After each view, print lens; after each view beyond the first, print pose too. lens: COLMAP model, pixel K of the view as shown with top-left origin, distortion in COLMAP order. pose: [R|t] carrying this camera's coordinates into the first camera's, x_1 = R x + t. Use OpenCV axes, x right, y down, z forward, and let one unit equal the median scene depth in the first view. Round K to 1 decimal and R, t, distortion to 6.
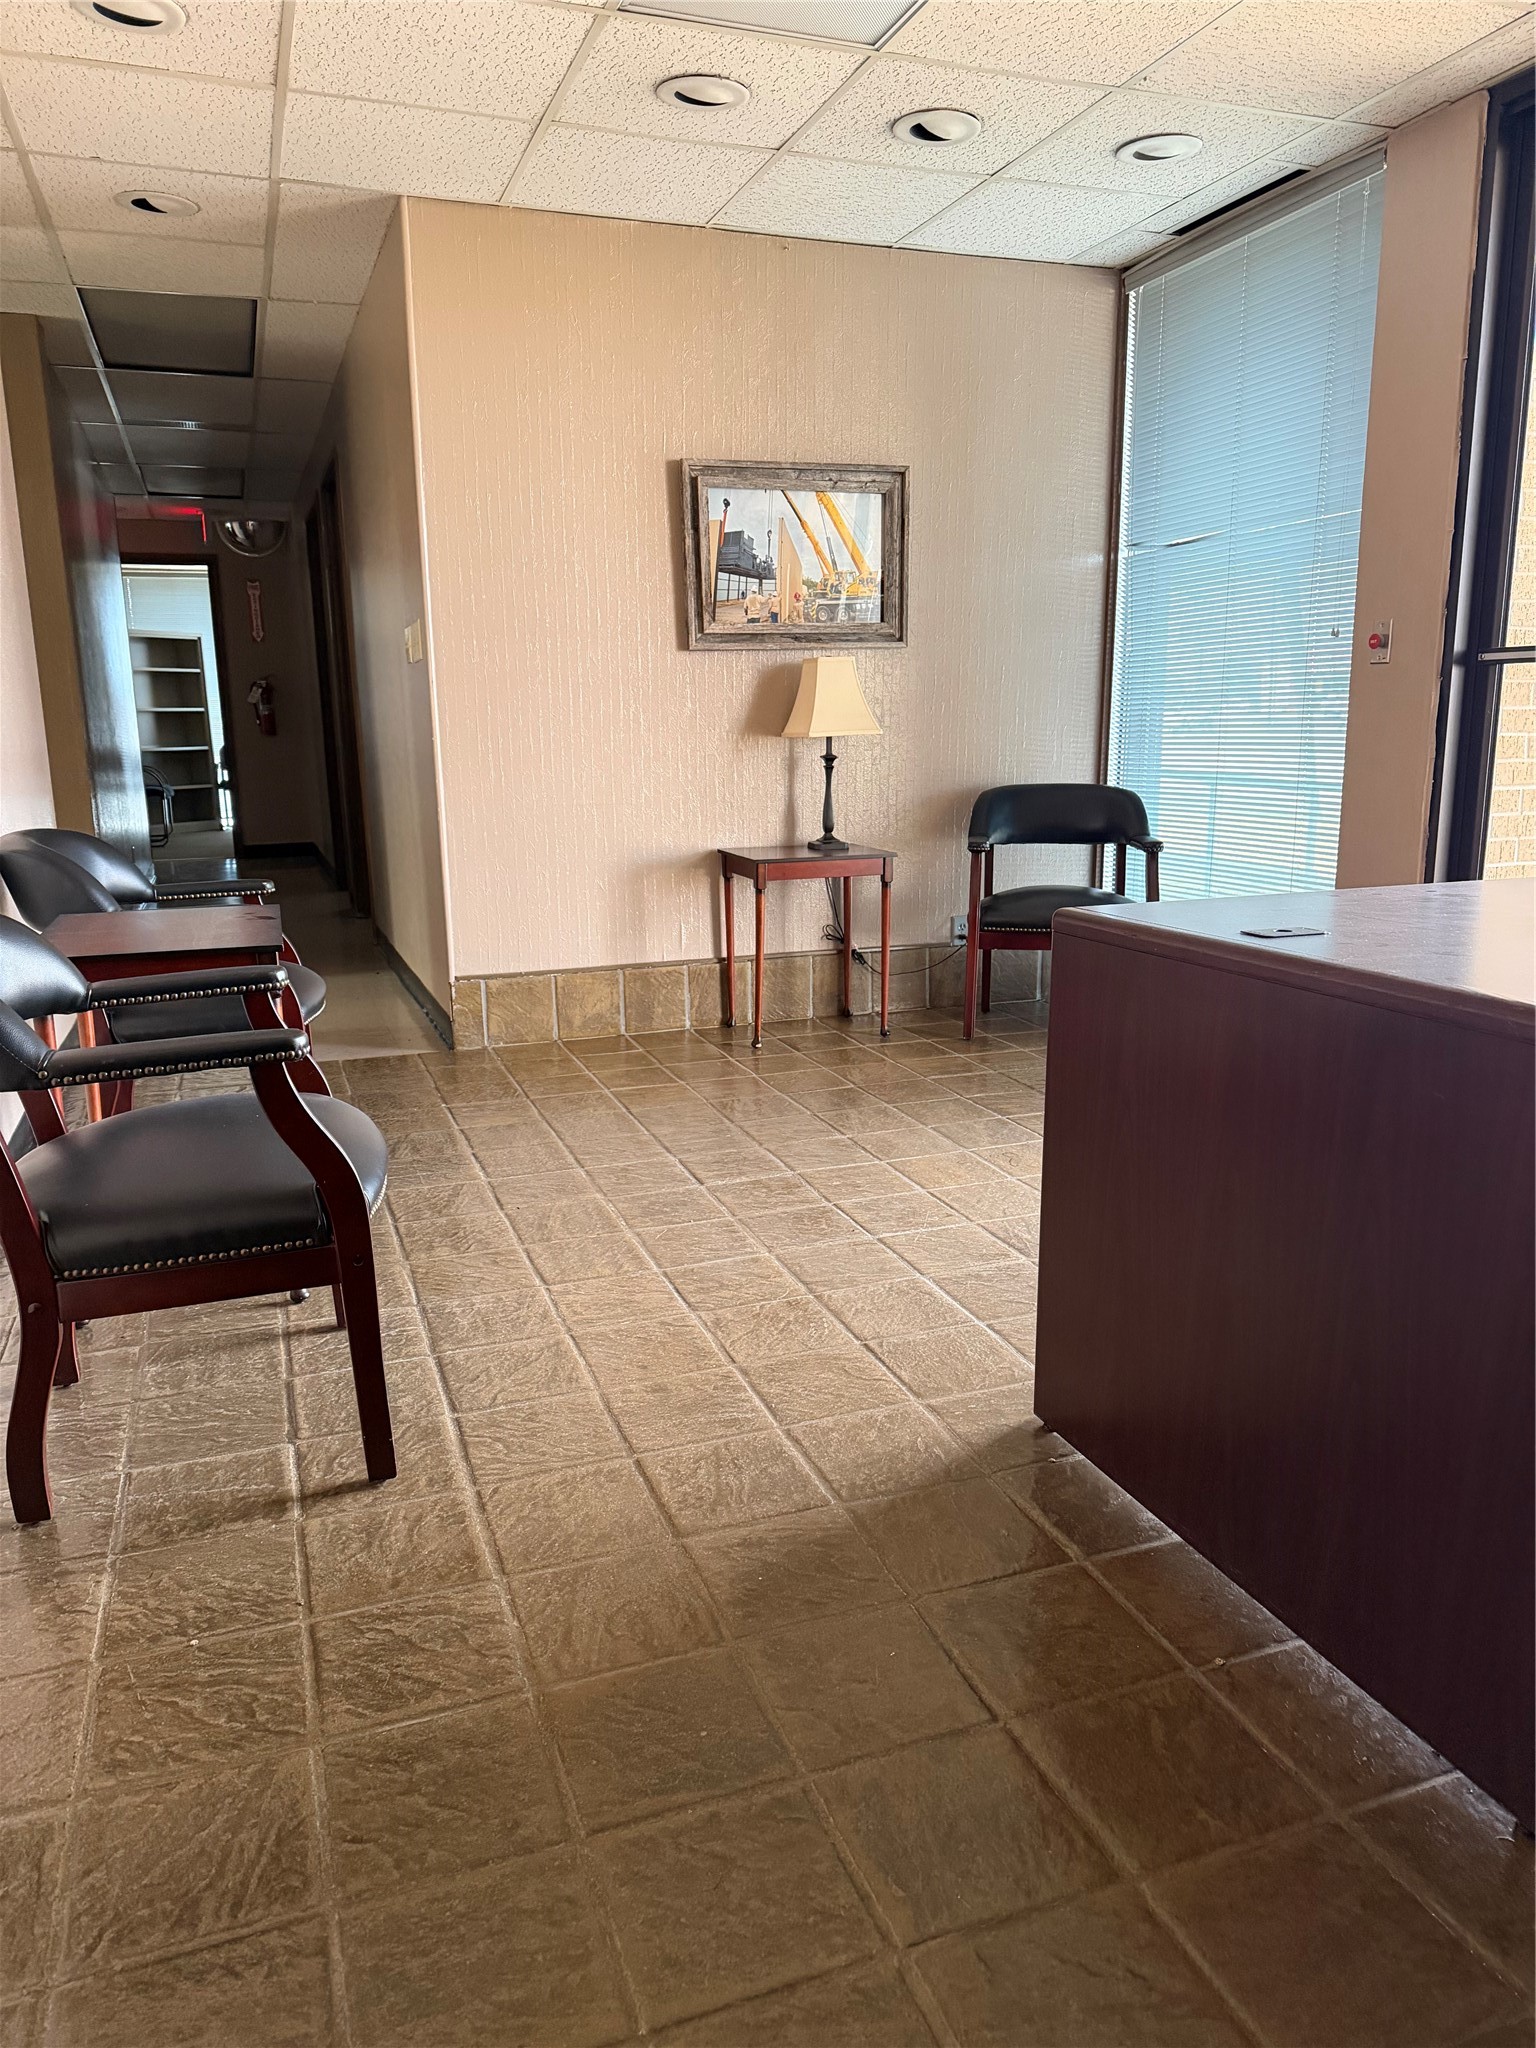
lens RADIAL K [[1439.1, 0, 777.1], [0, 1439.1, 1022.0], [0, 0, 1]] dist [0.050832, -0.056901]
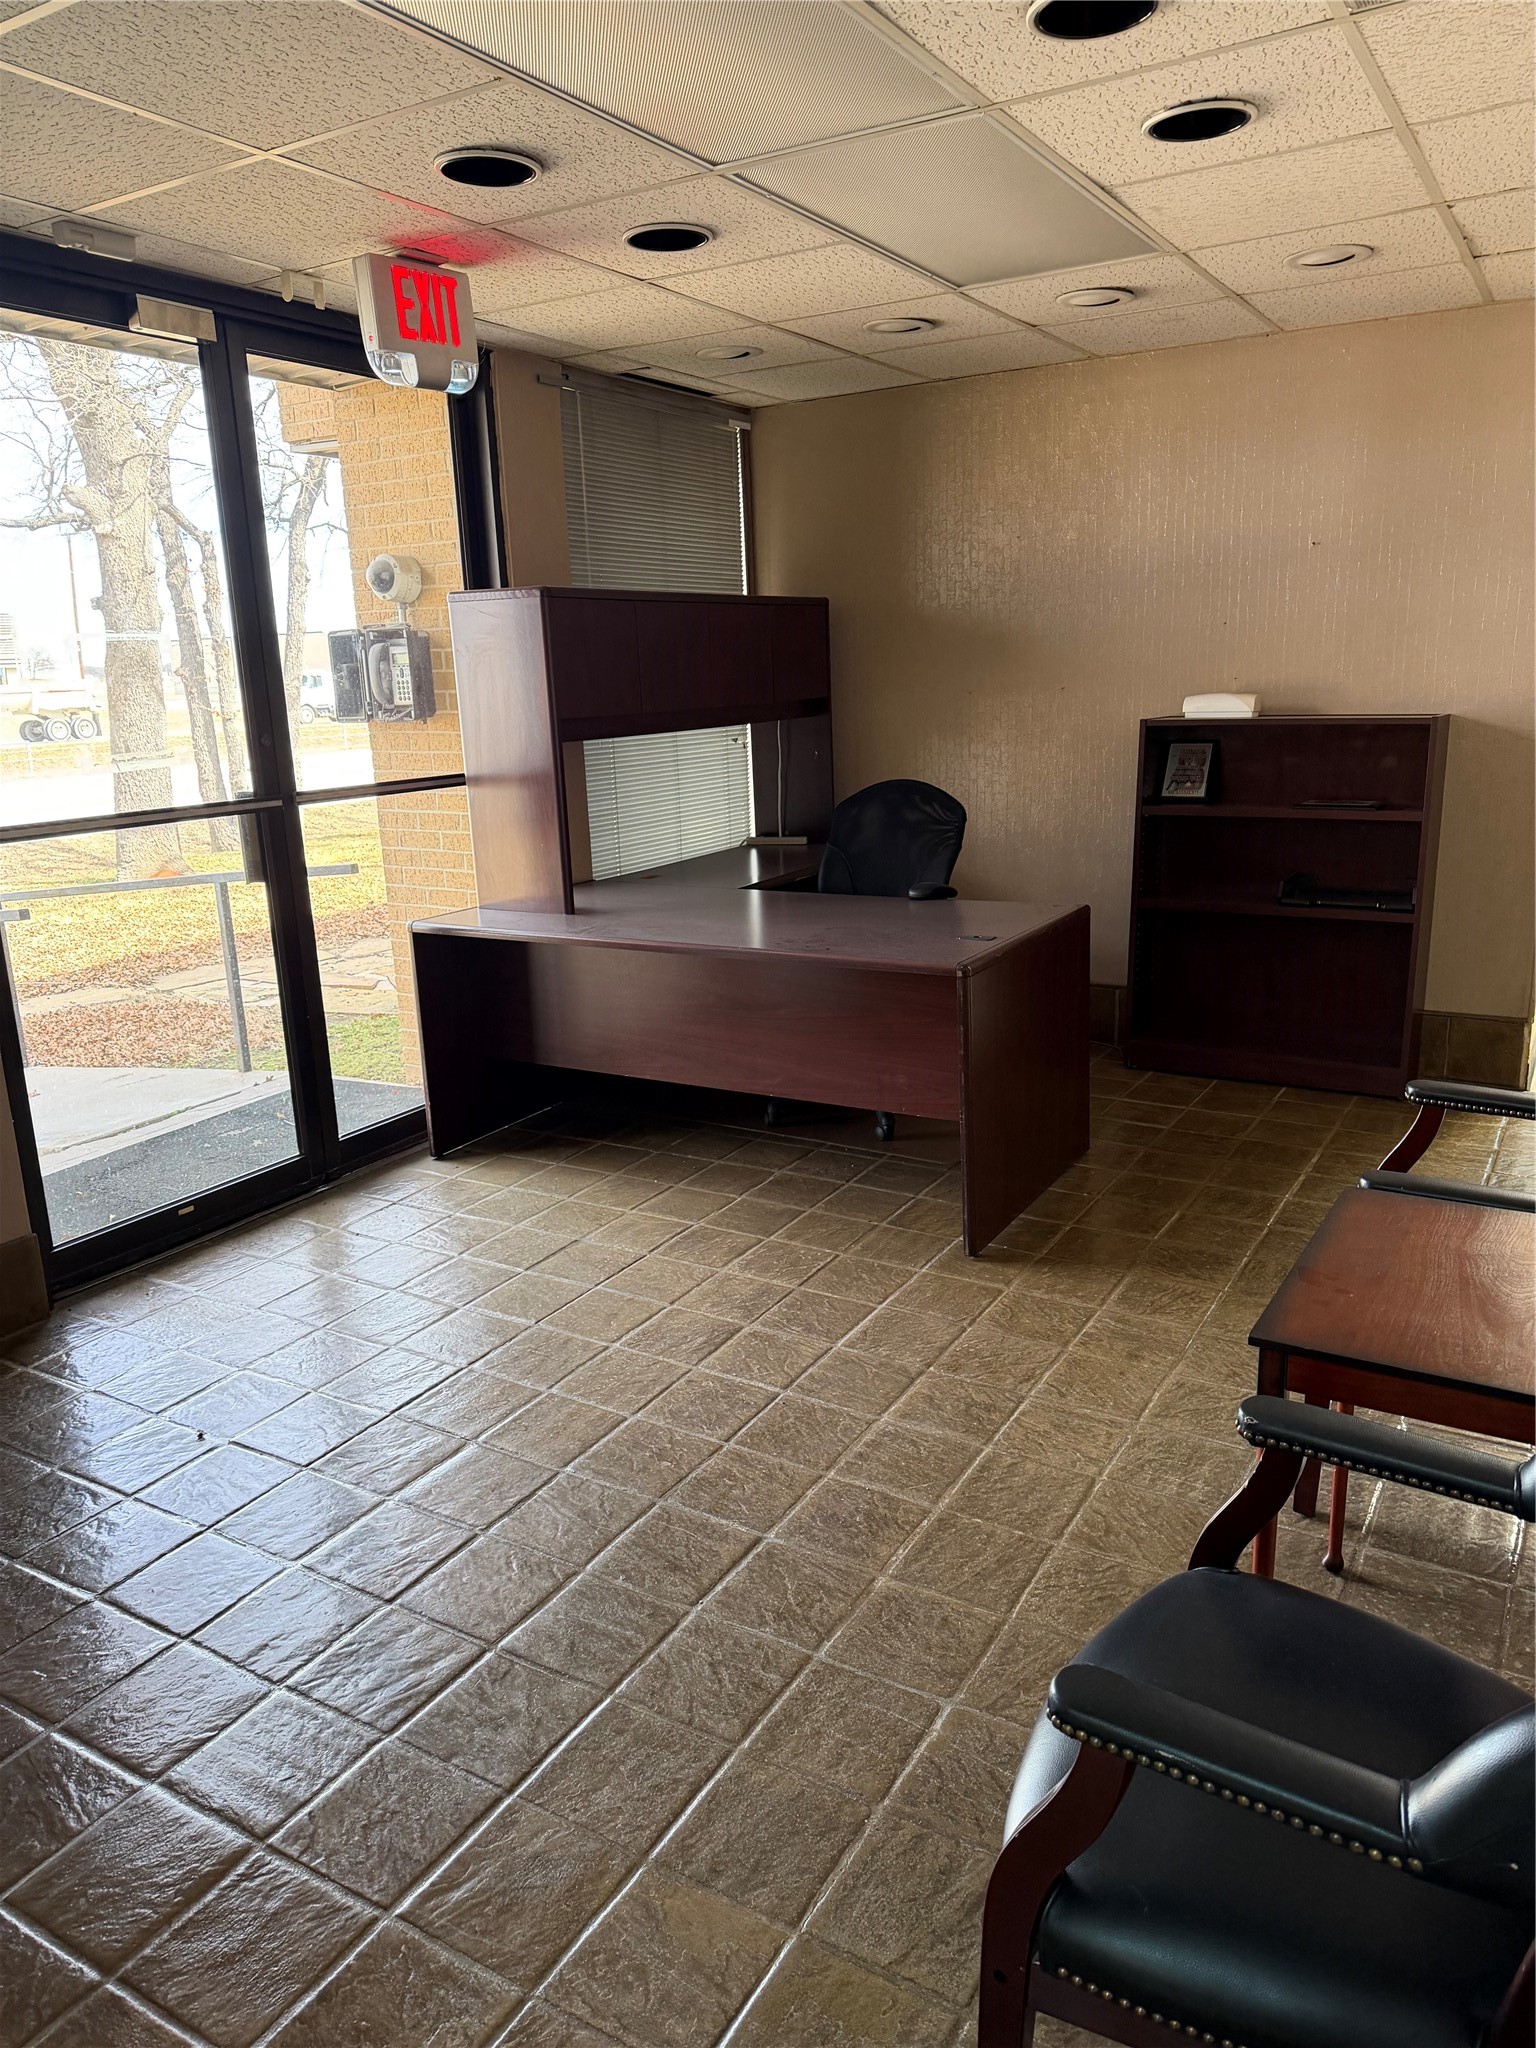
lens RADIAL K [[1439.1, 0, 778.2], [0, 1439.1, 1027.6], [0, 0, 1]] dist [0.050832, -0.056901]
pose [[-0.629905, -0.167048, 0.758495, -0.708771], [0.198176, 0.909700, 0.364927, -0.491614], [-0.750963, 0.380185, -0.539920, 1.552556]]
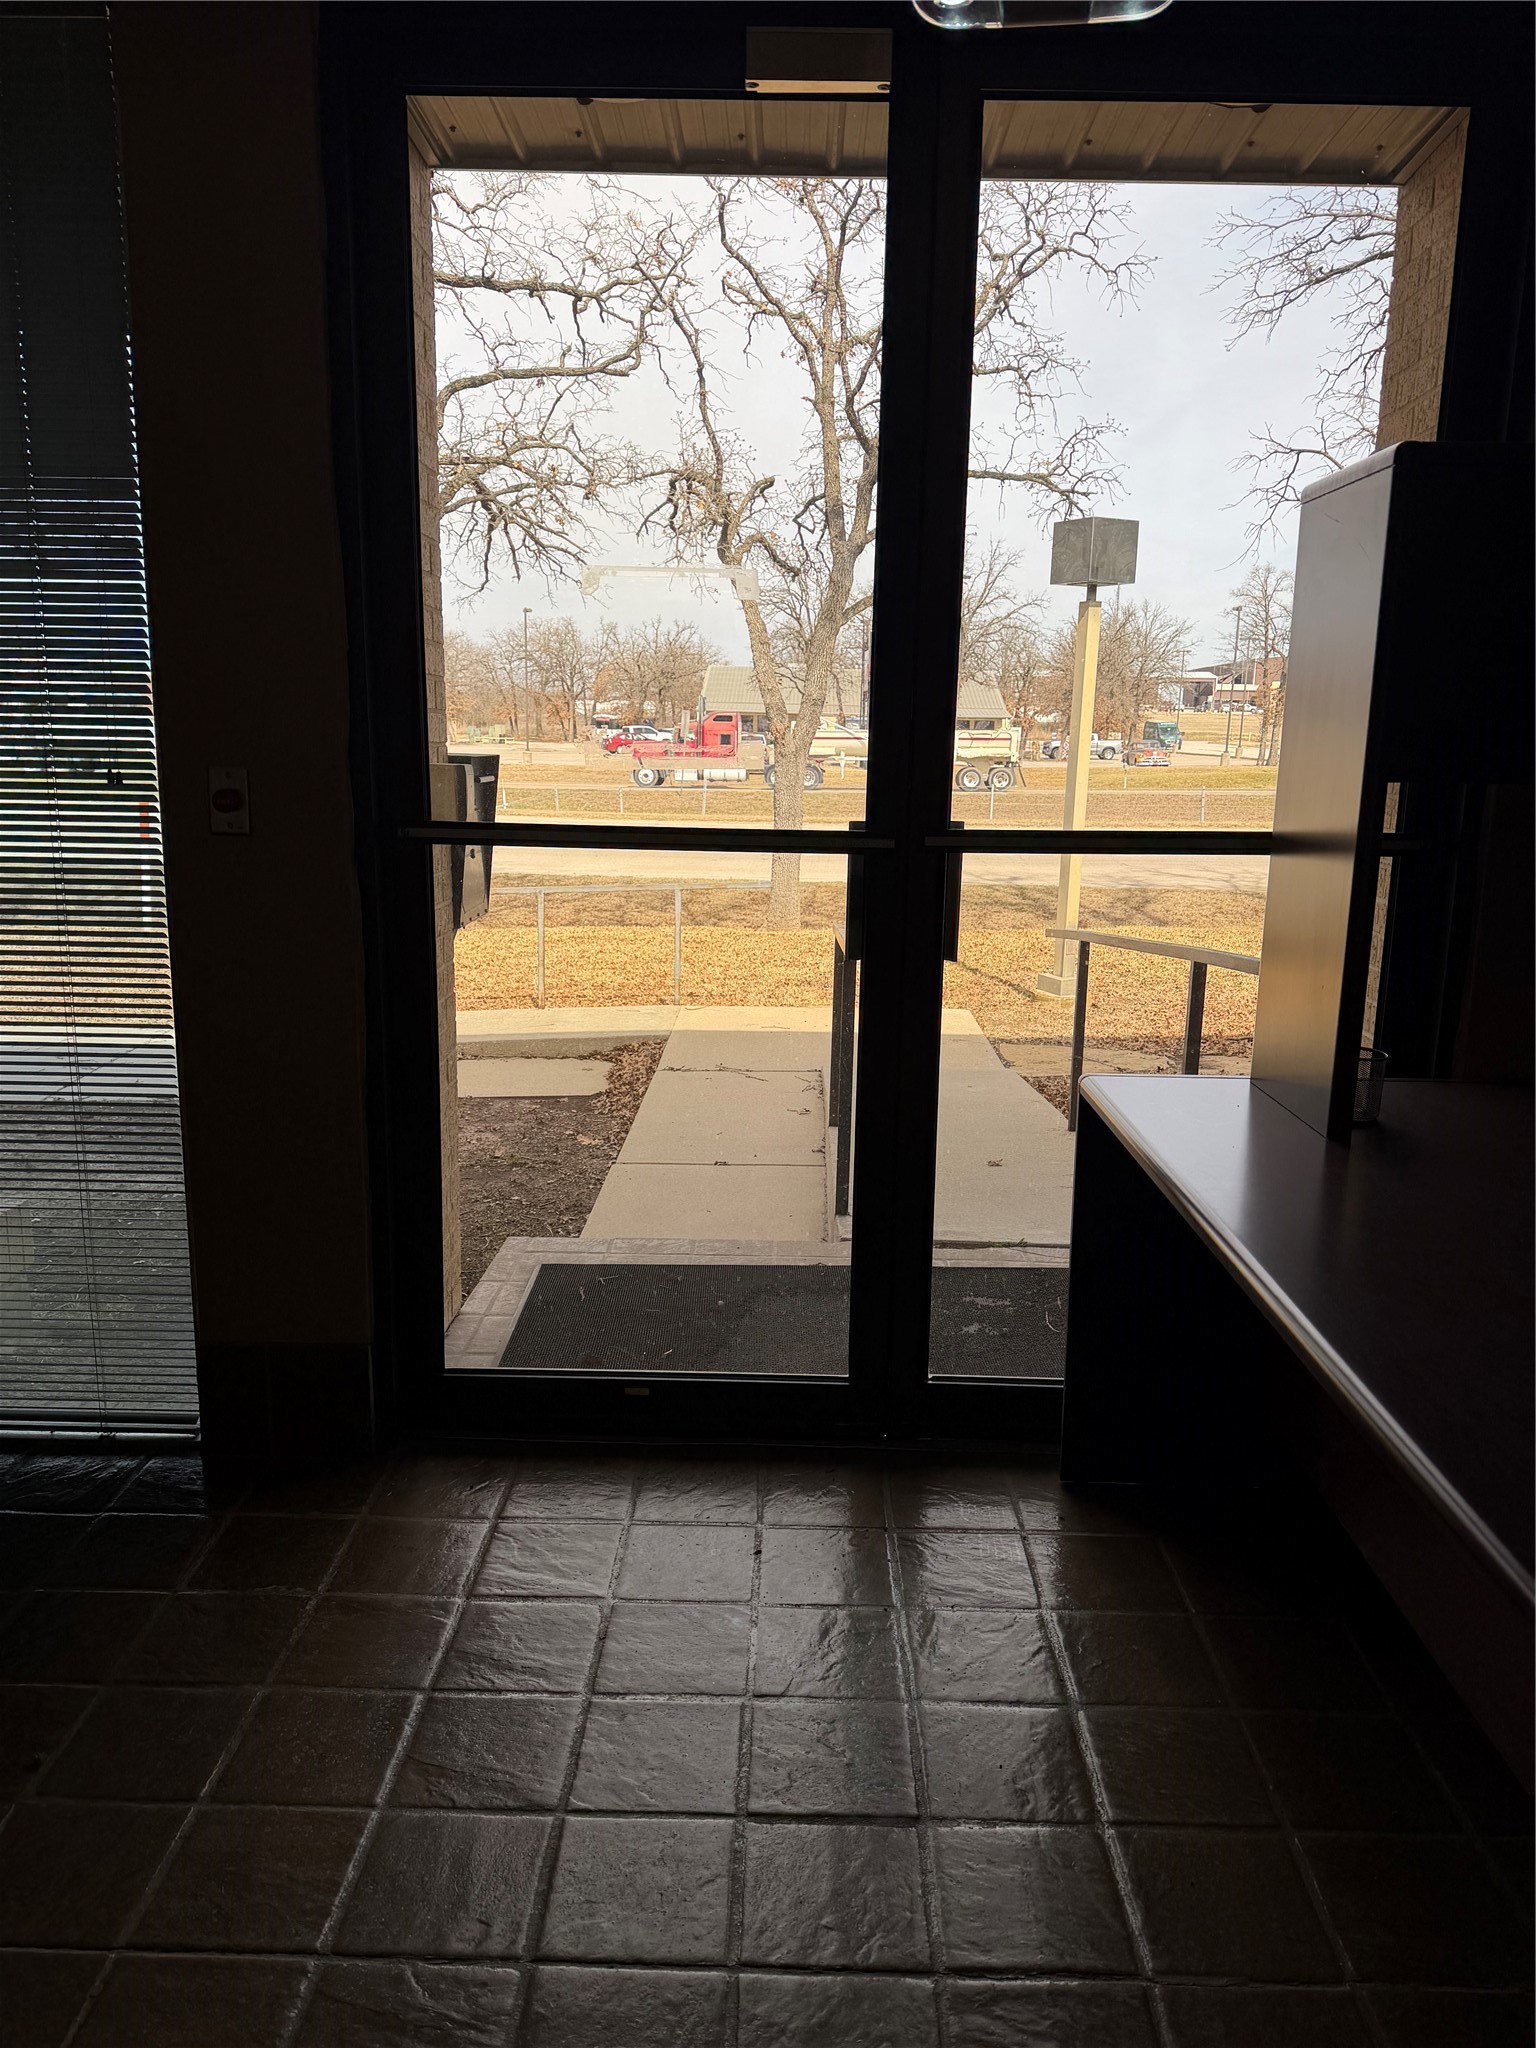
lens RADIAL K [[1439.1, 0, 769.6], [0, 1439.1, 1025.4], [0, 0, 1]] dist [0.050832, -0.056901]
pose [[0.360312, -0.177728, 0.915745, -0.209316], [0.172097, 0.977496, 0.121999, -0.306271], [-0.916820, 0.113639, 0.382790, 0.907888]]
